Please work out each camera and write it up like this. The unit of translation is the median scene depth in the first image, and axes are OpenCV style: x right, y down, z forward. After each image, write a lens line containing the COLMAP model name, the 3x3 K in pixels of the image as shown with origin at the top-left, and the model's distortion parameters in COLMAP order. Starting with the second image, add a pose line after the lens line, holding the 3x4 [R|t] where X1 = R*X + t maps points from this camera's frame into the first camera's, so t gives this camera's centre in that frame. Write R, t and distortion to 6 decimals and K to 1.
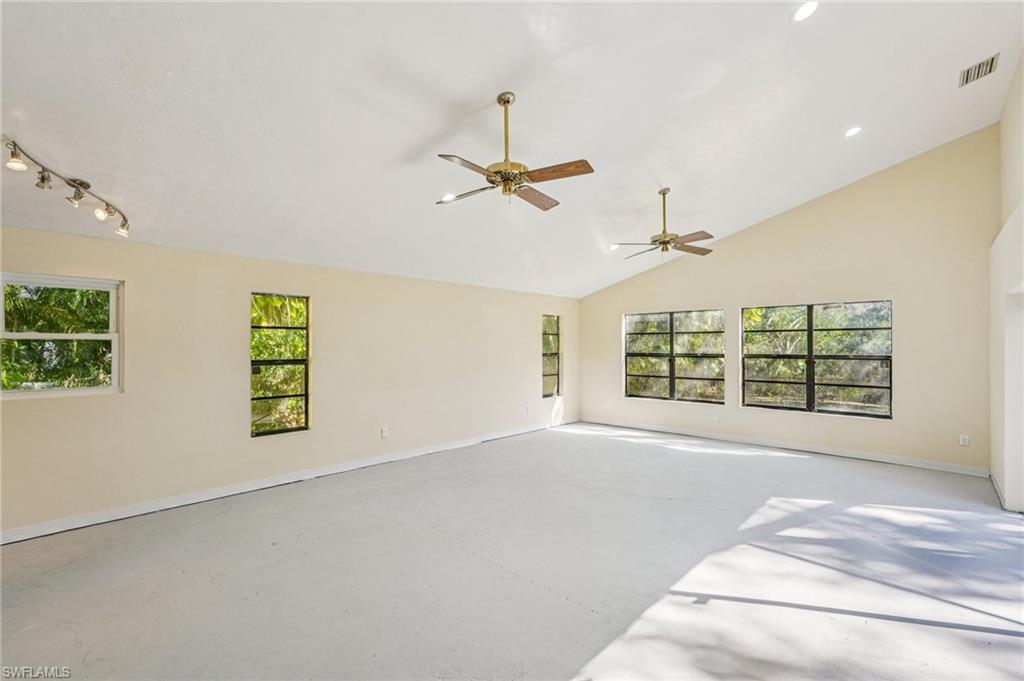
lens RADIAL K [[478.8, 0, 521.7], [0, 478.8, 341.2], [0, 0, 1]] dist [-0.001220, 0.000142]
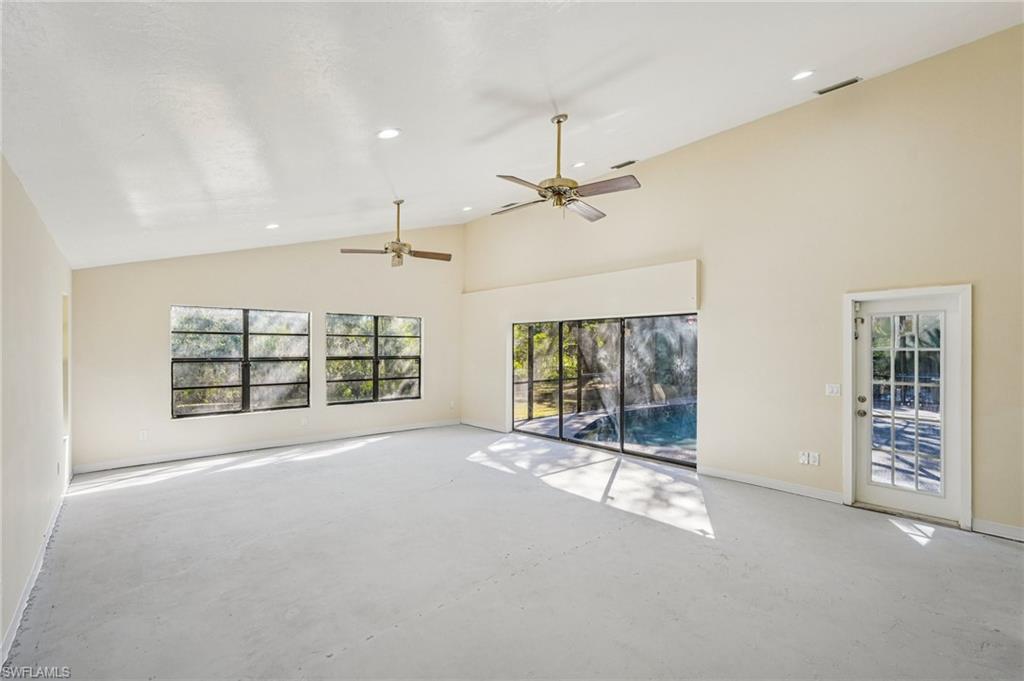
lens RADIAL K [[478.8, 0, 521.7], [0, 478.8, 341.2], [0, 0, 1]] dist [-0.001220, 0.000142]
pose [[0.040982, 0.017781, 0.999002, -0.646171], [-0.009566, 0.999803, -0.017403, 0.007937], [-0.999114, -0.008844, 0.041144, 0.587926]]
